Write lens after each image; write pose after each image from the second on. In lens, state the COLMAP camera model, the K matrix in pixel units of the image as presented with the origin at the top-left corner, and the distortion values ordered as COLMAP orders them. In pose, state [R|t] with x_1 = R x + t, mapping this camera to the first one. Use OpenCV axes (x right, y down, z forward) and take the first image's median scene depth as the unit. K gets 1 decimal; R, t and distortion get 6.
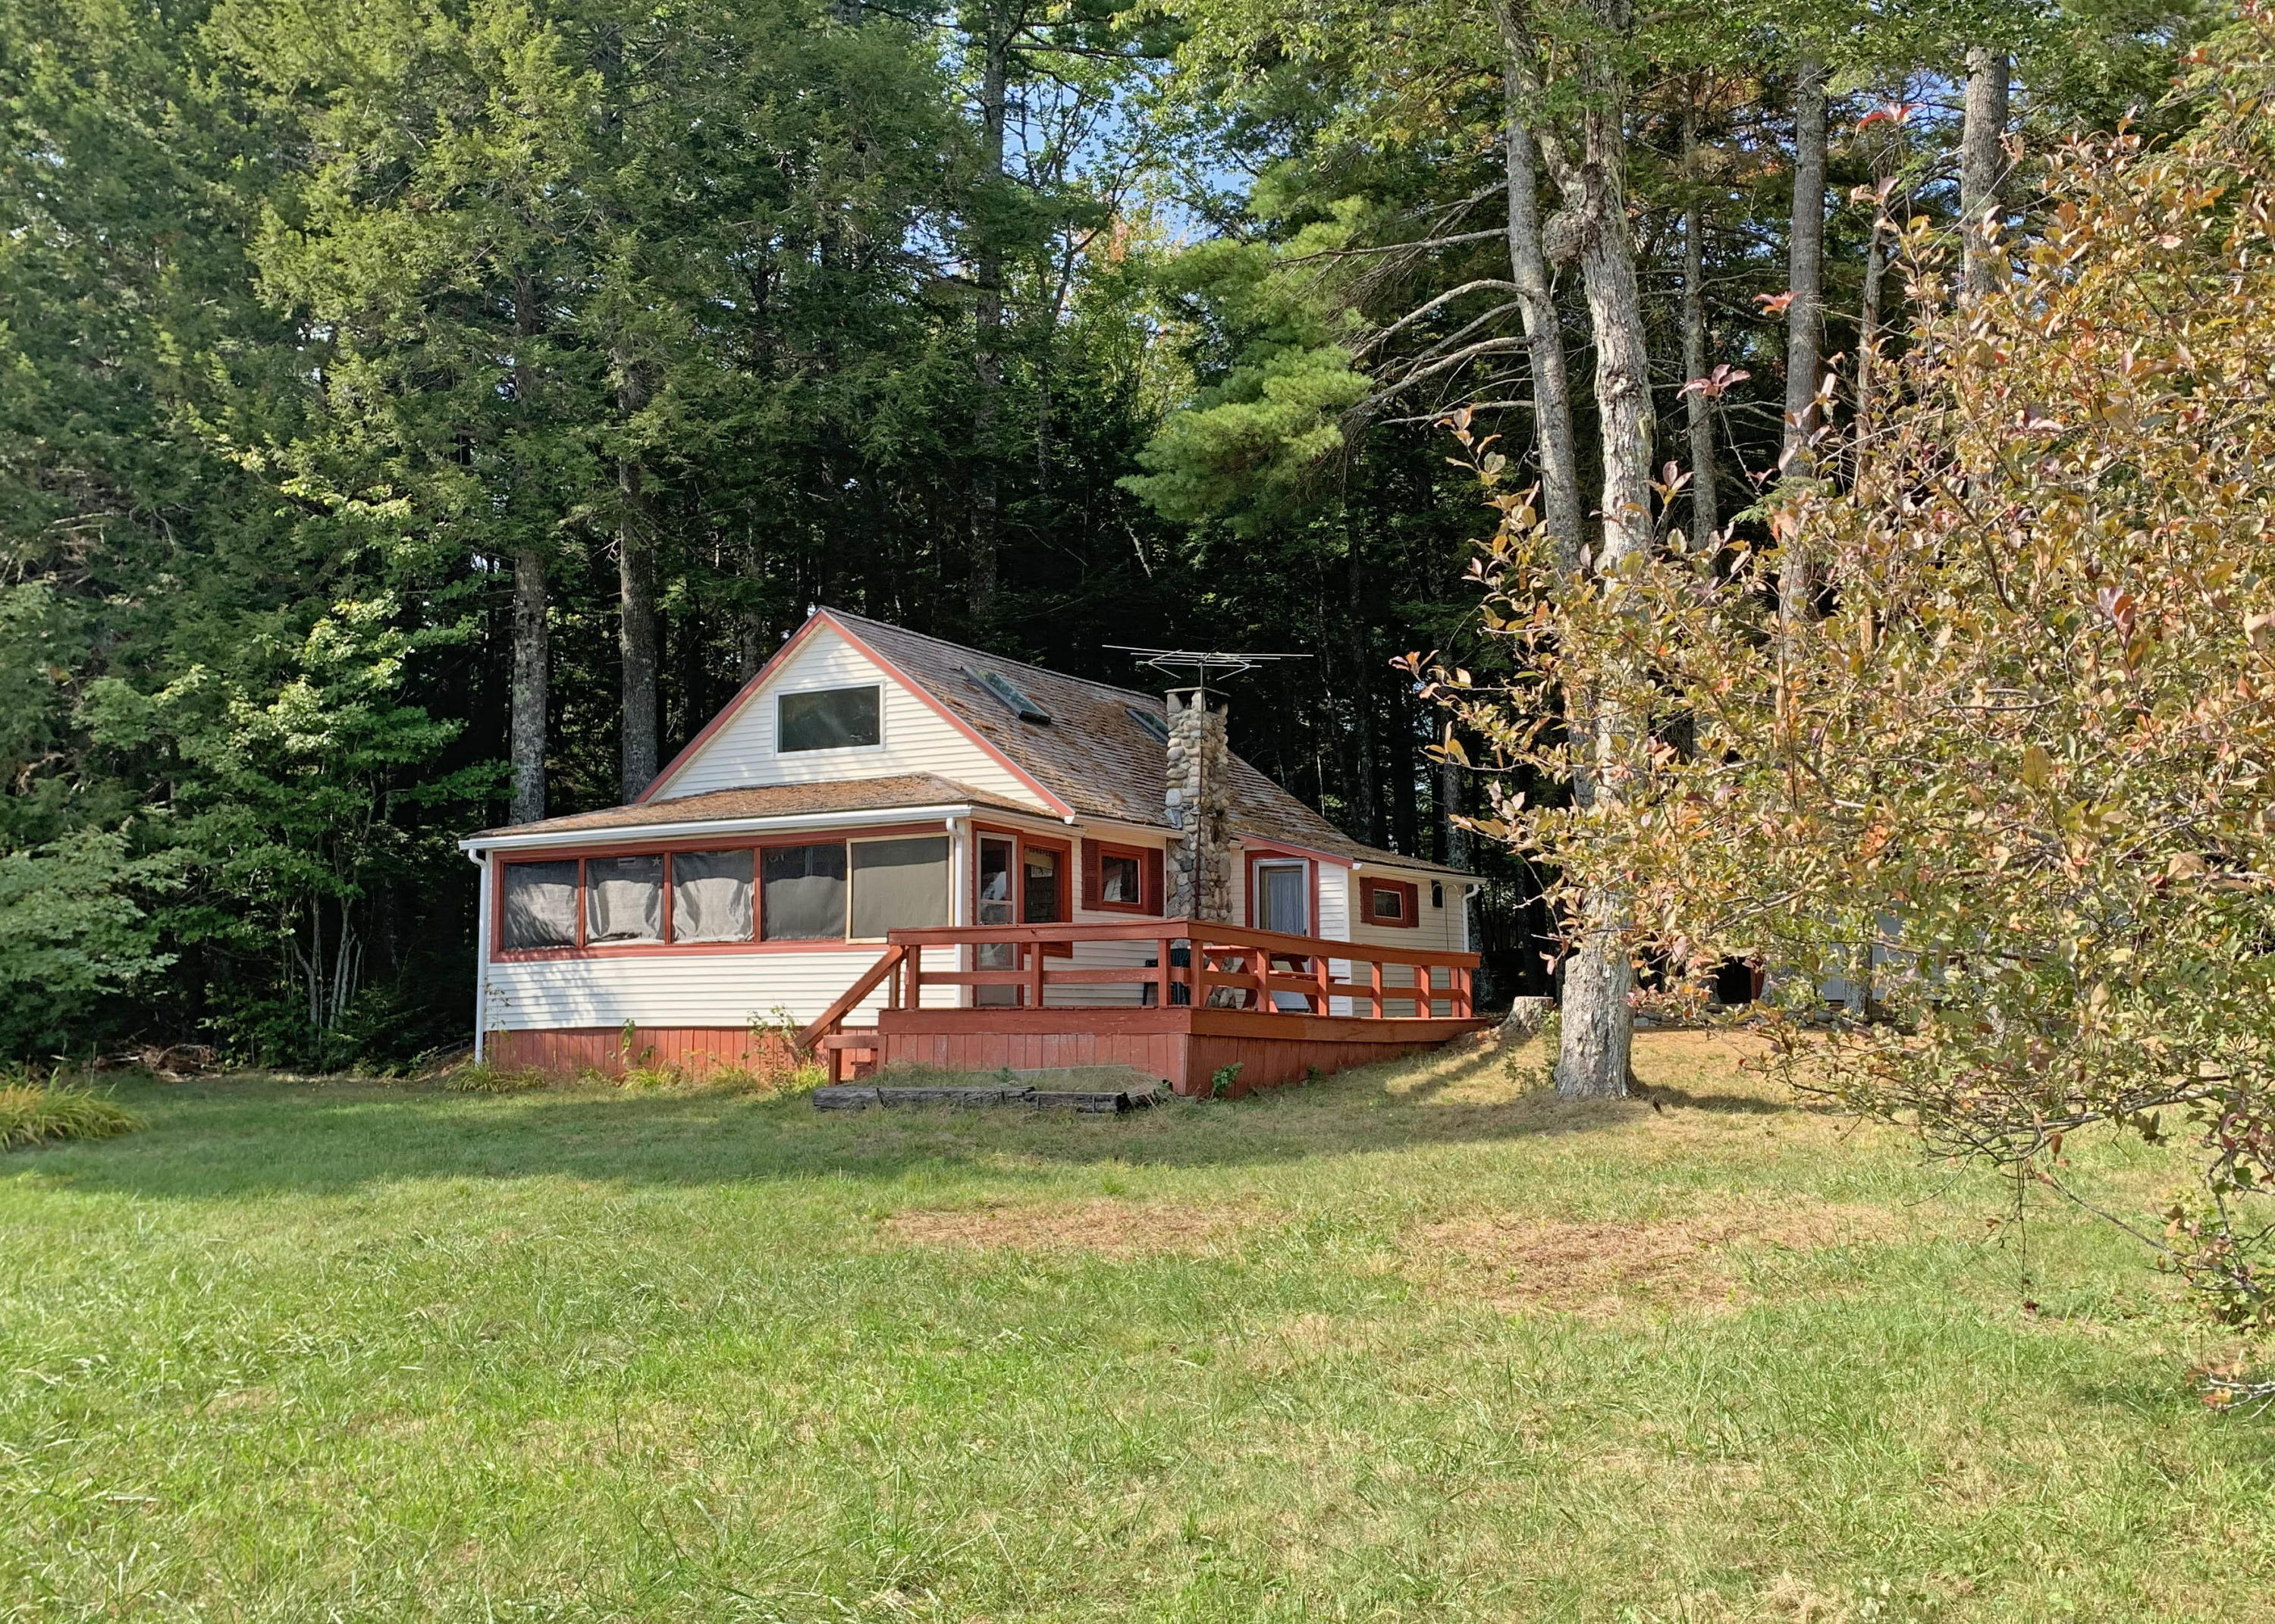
lens RADIAL K [[1988.6, 0, 1133.6], [0, 1988.6, 771.4], [0, 0, 1]] dist [0.067176, -0.001085]
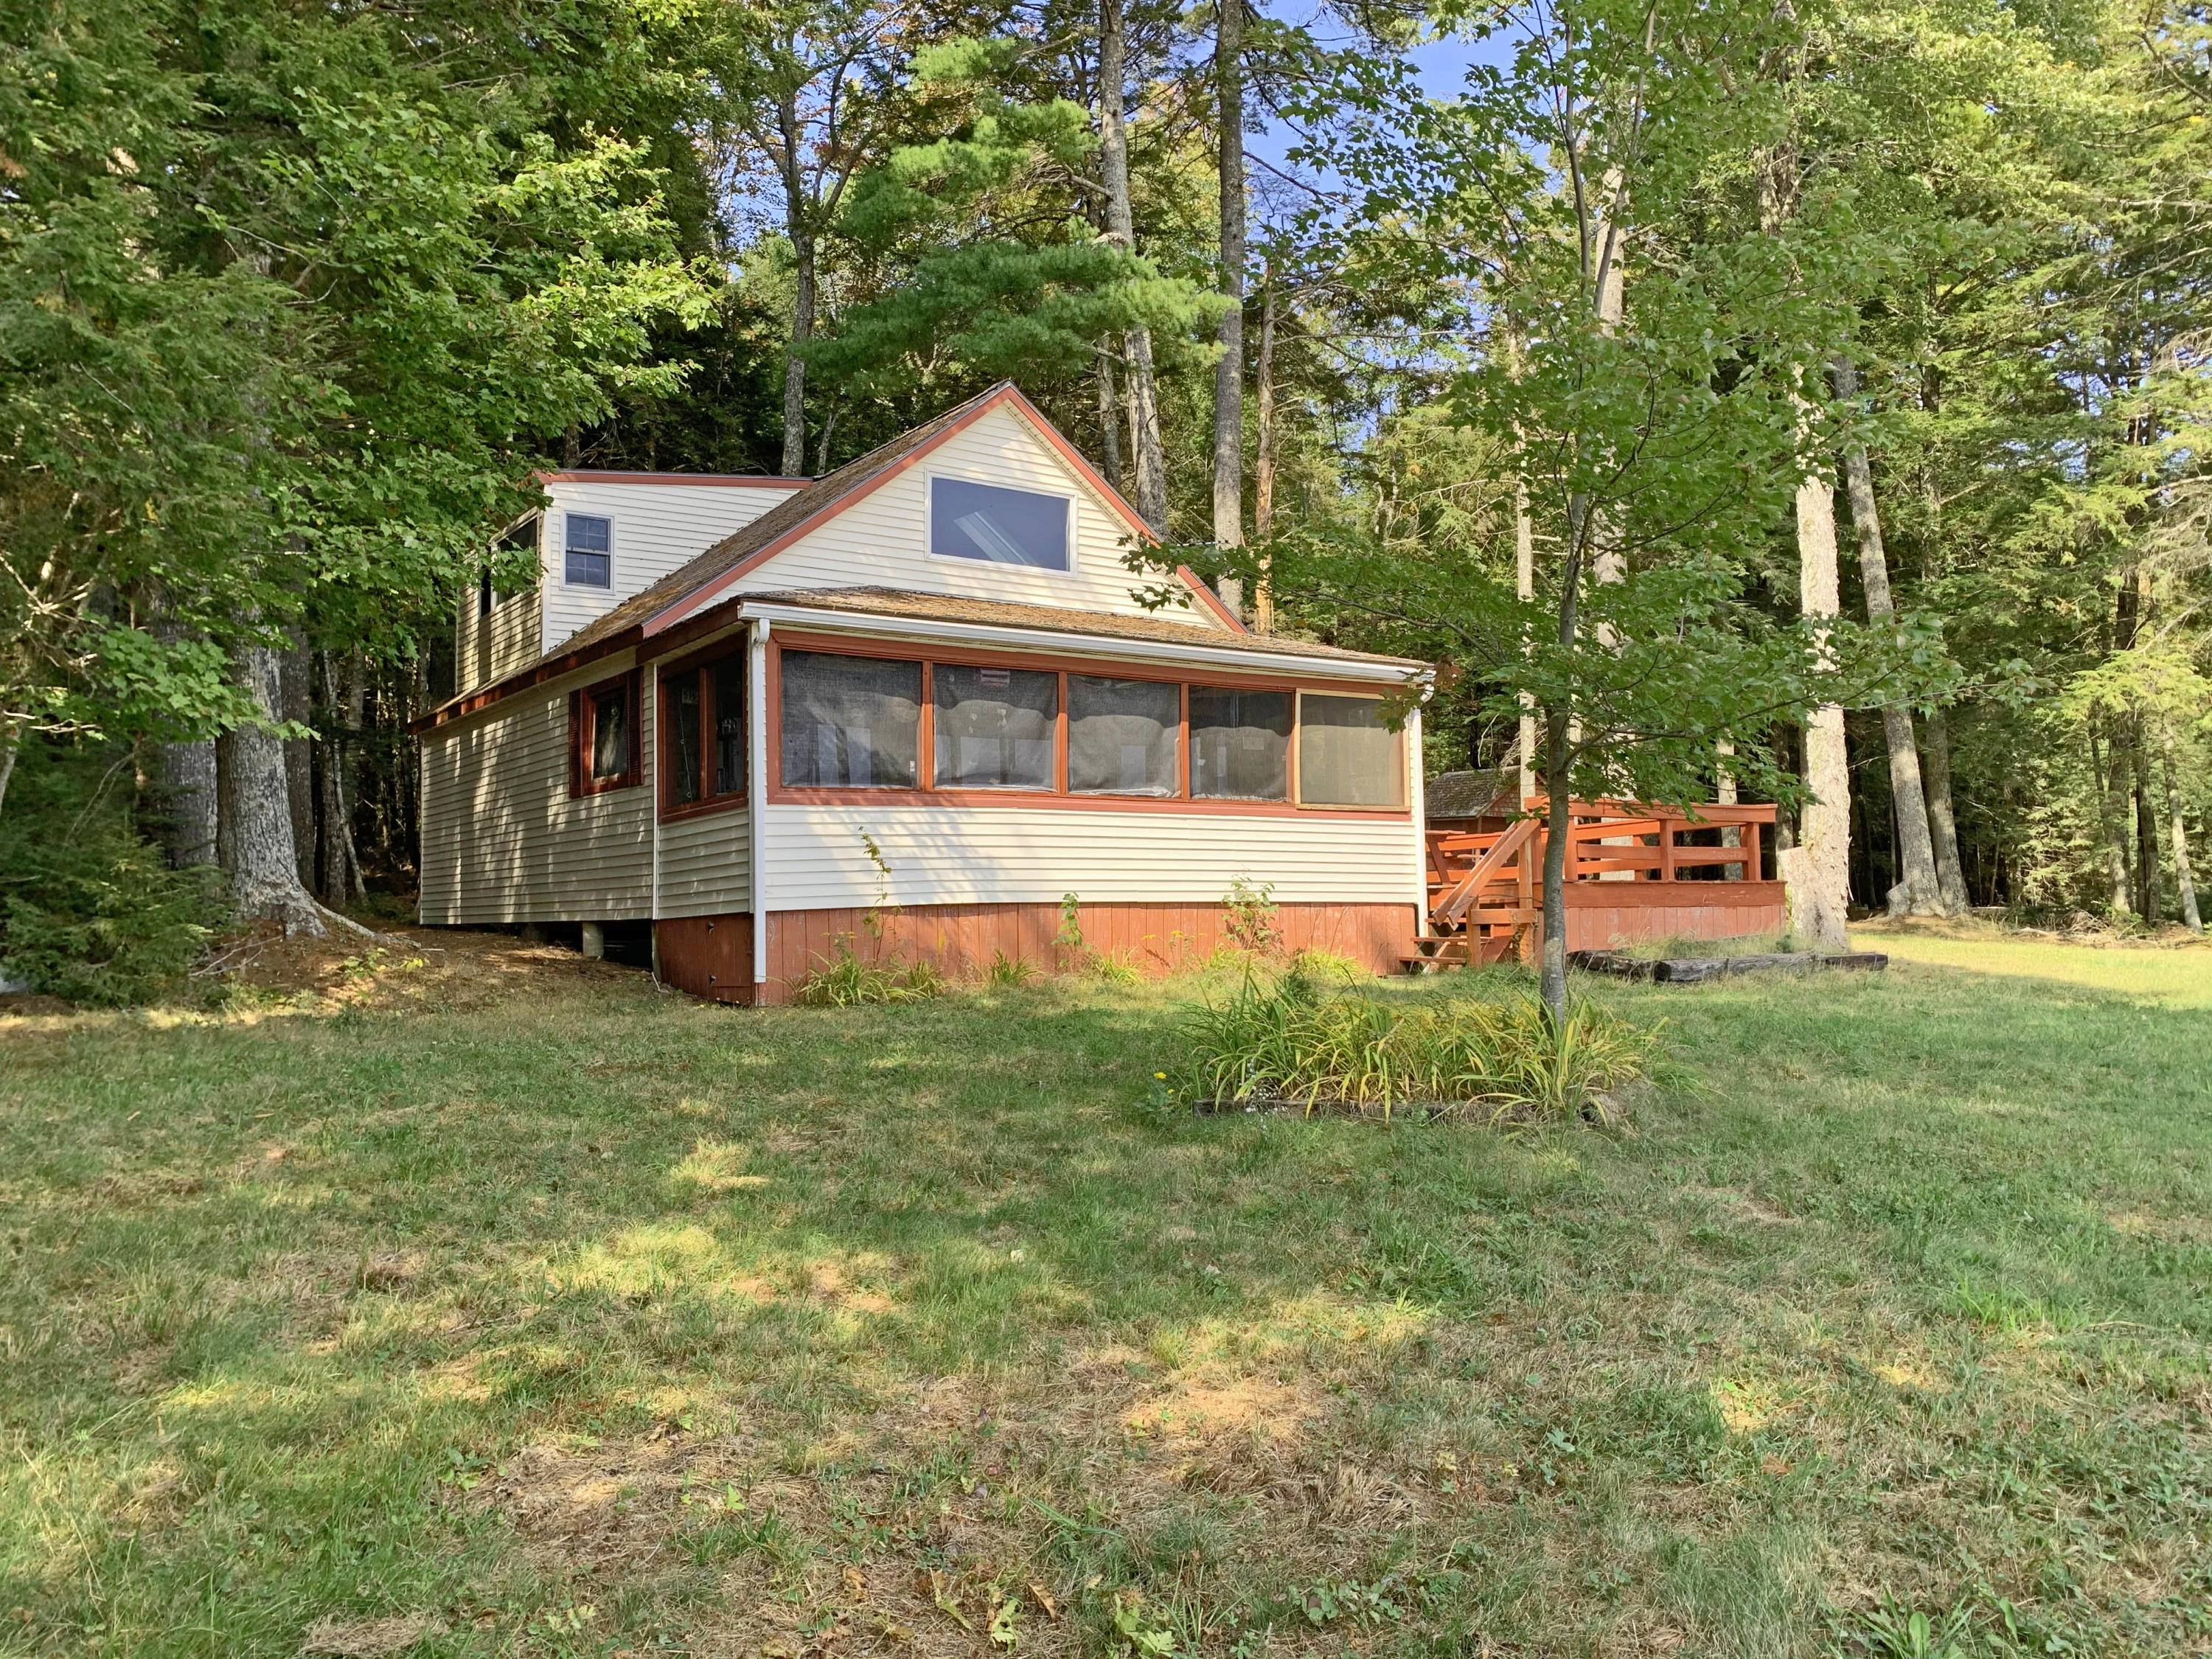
lens RADIAL K [[1676.8, 0, 1106.0], [0, 1676.8, 829.5], [0, 0, 1]] dist [0.041989, -0.096066]
pose [[0.433180, 0.032503, 0.900721, -0.763819], [-0.112446, 0.993491, 0.018228, 0.082111], [-0.894265, -0.109179, 0.434015, 0.668140]]
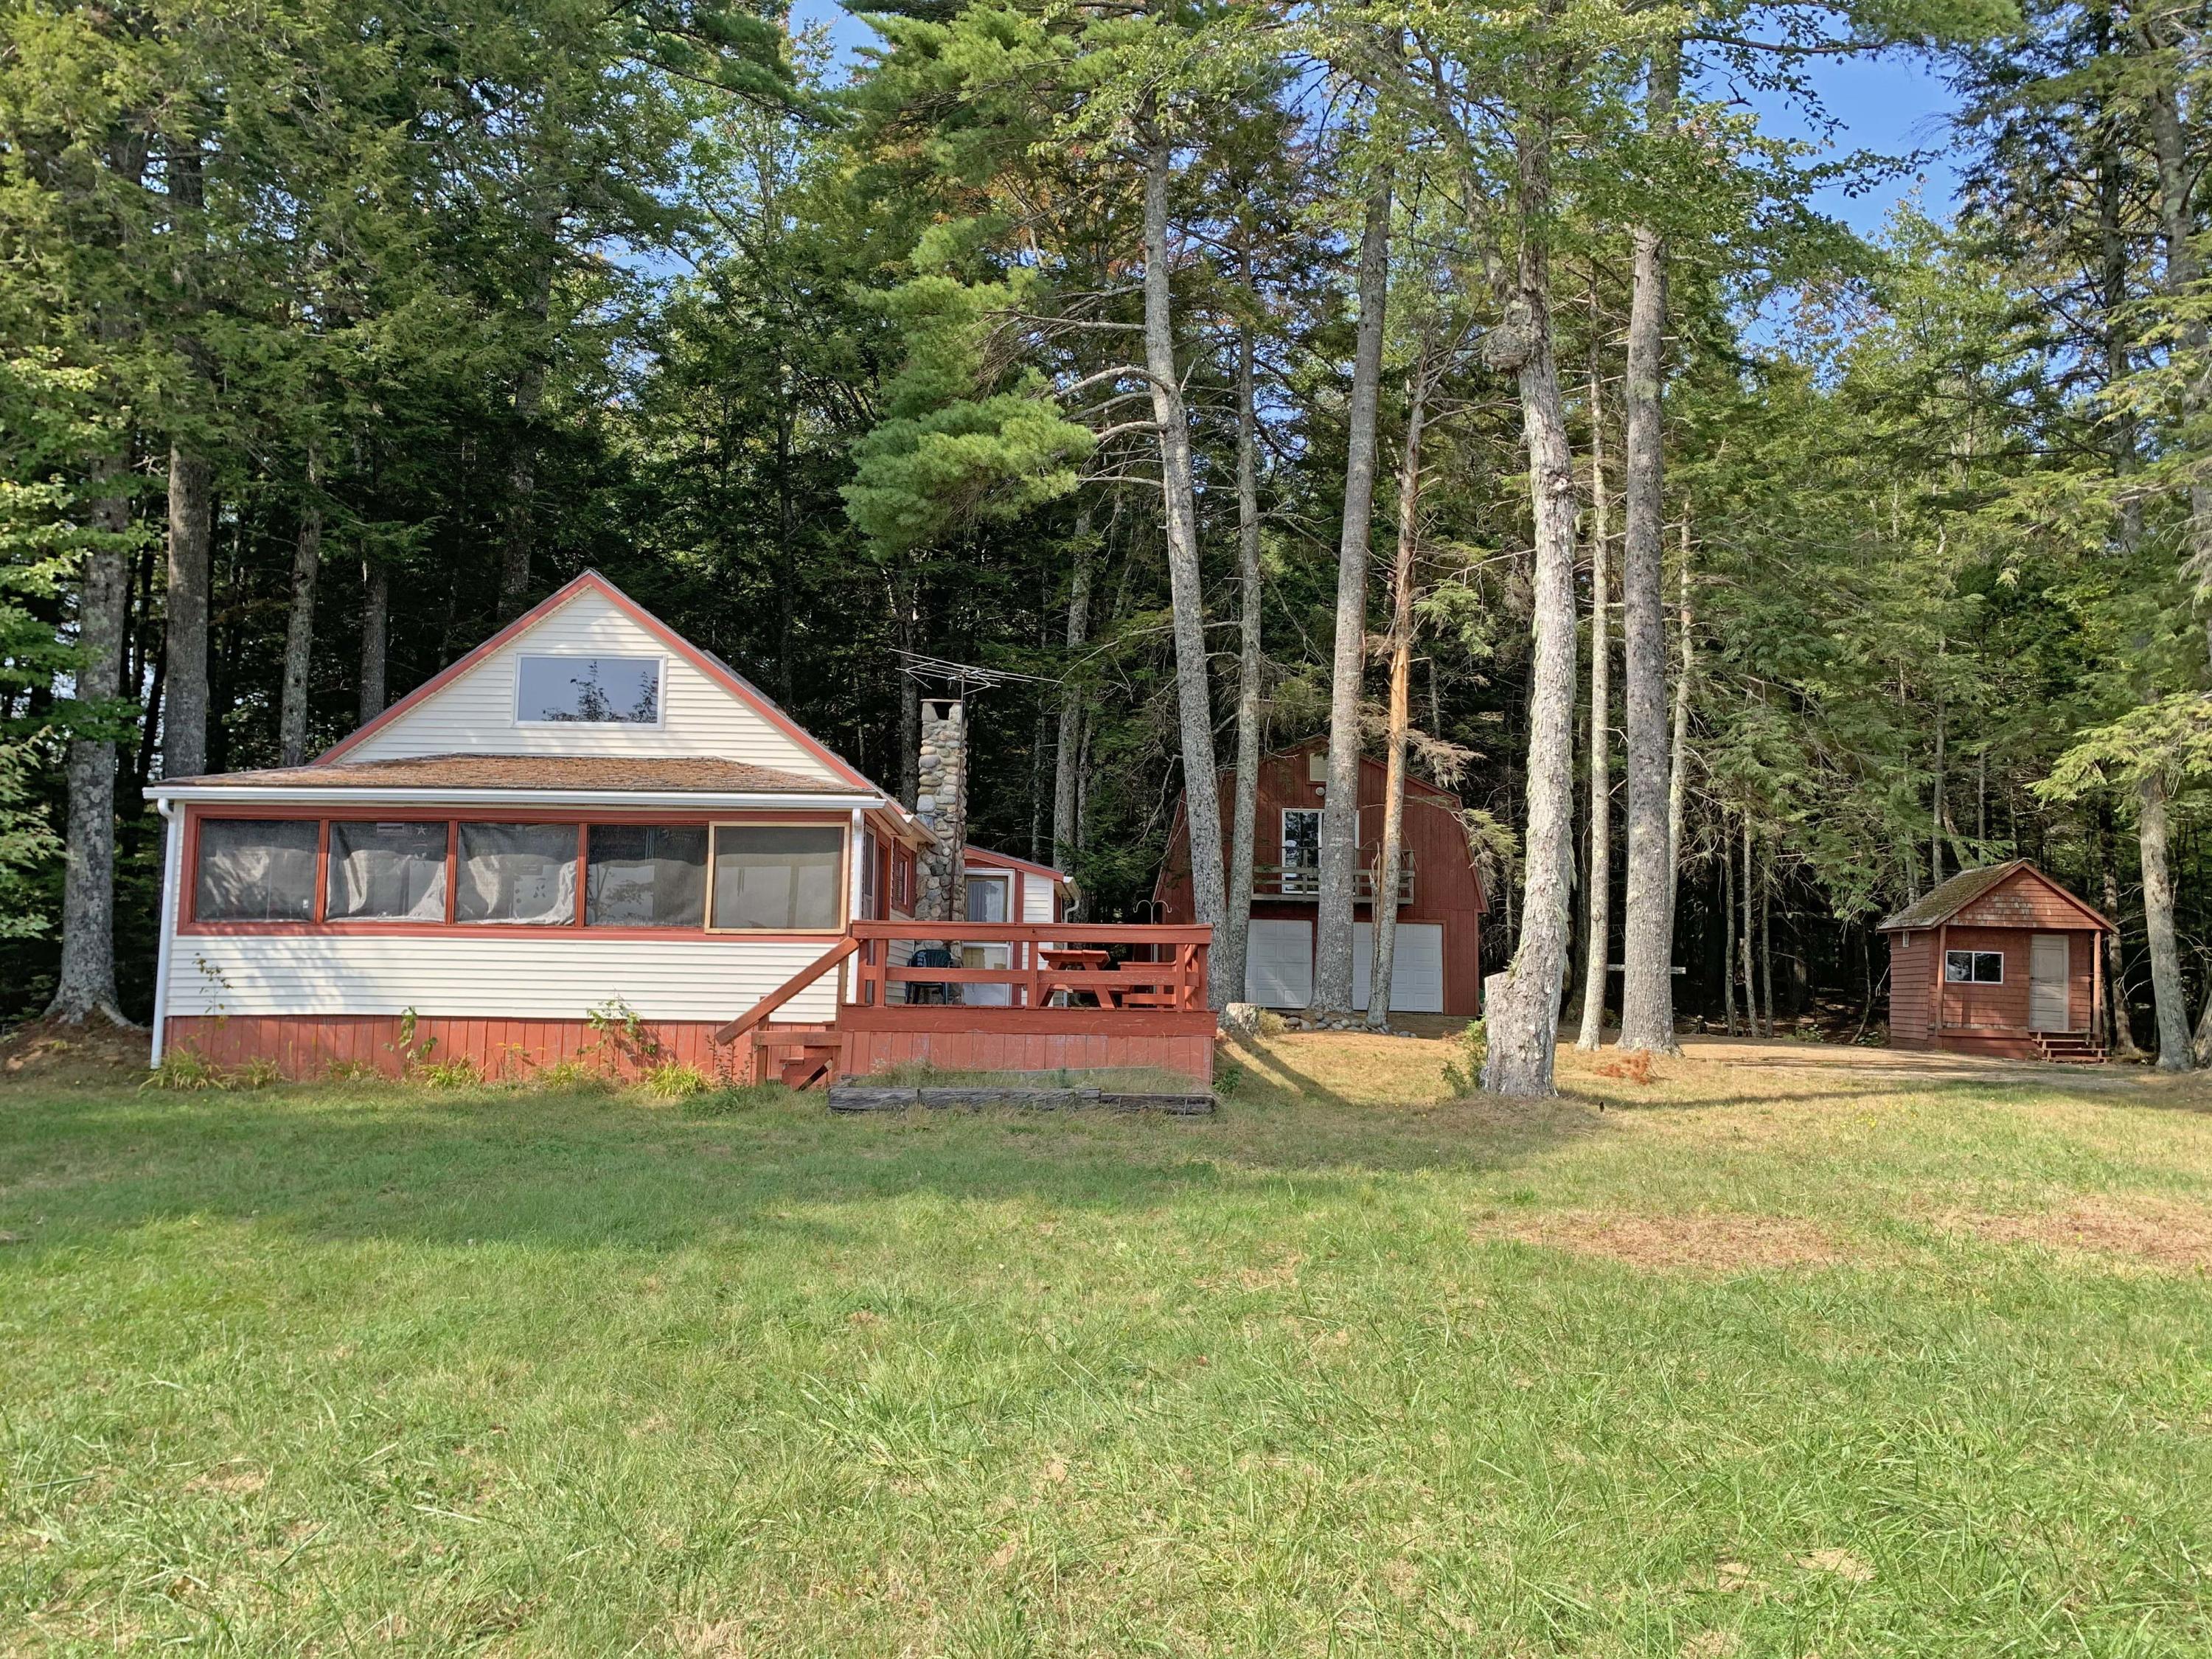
lens RADIAL K [[1676.8, 0, 1106.0], [0, 1676.8, 829.5], [0, 0, 1]] dist [0.041989, -0.096066]
pose [[0.872631, 0.071977, 0.483047, -0.325873], [-0.079700, 0.996809, -0.004551, 0.023633], [-0.481833, -0.034527, 0.875583, 0.194397]]
